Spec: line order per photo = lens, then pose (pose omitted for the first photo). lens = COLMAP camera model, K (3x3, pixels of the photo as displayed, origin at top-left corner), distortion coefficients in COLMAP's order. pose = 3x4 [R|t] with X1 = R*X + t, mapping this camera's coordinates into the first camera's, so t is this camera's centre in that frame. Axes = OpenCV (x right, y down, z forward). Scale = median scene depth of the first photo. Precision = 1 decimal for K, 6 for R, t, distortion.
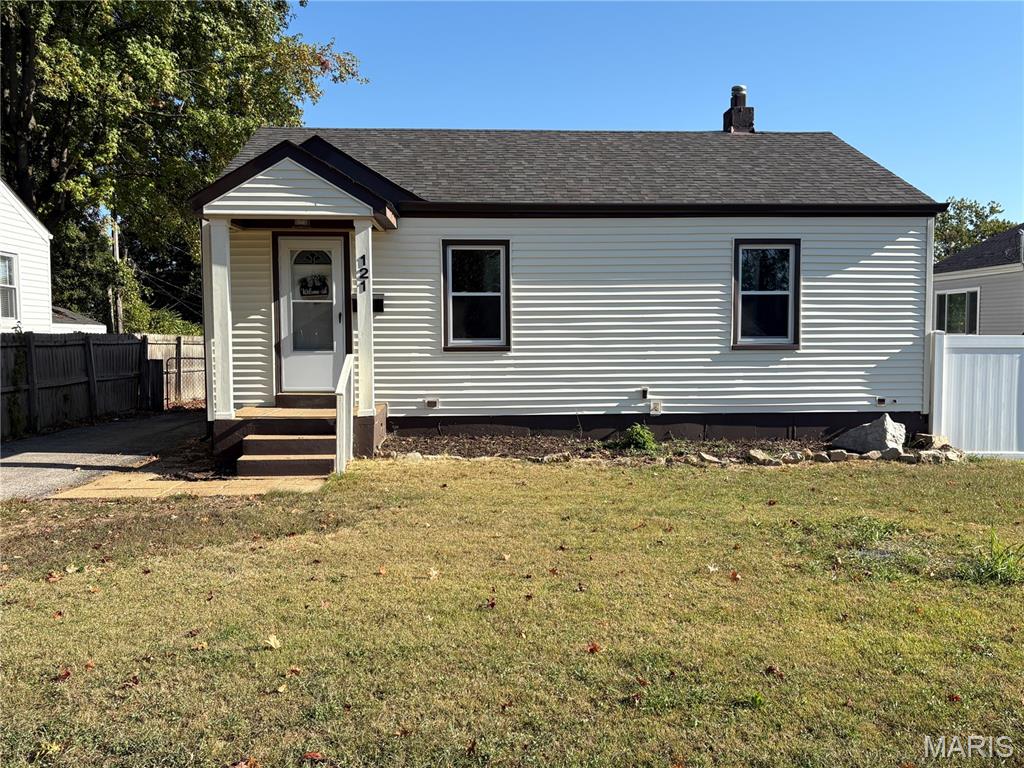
lens RADIAL K [[919.6, 0, 509.7], [0, 919.6, 382.8], [0, 0, 1]] dist [0.019532, 0.001895]
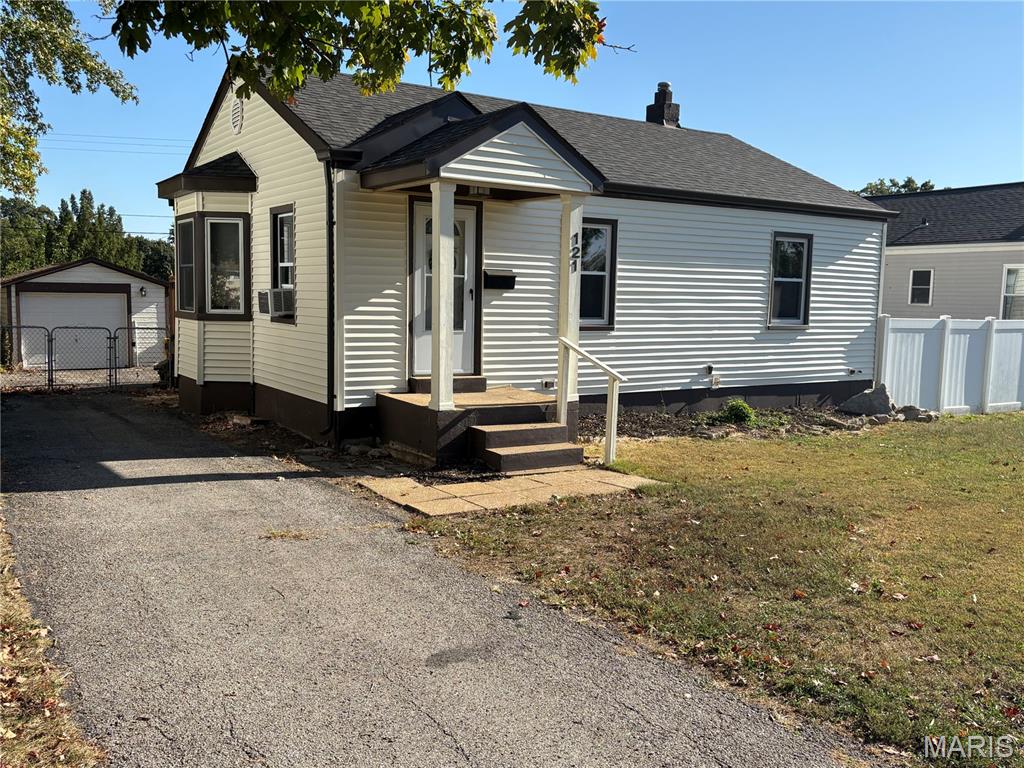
lens RADIAL K [[919.6, 0, 509.5], [0, 919.6, 387.3], [0, 0, 1]] dist [0.019532, 0.001895]
pose [[0.869303, -0.028331, 0.493467, -0.602312], [0.003751, 0.998705, 0.050730, -0.023798], [-0.494266, -0.042248, 0.868284, 0.171673]]
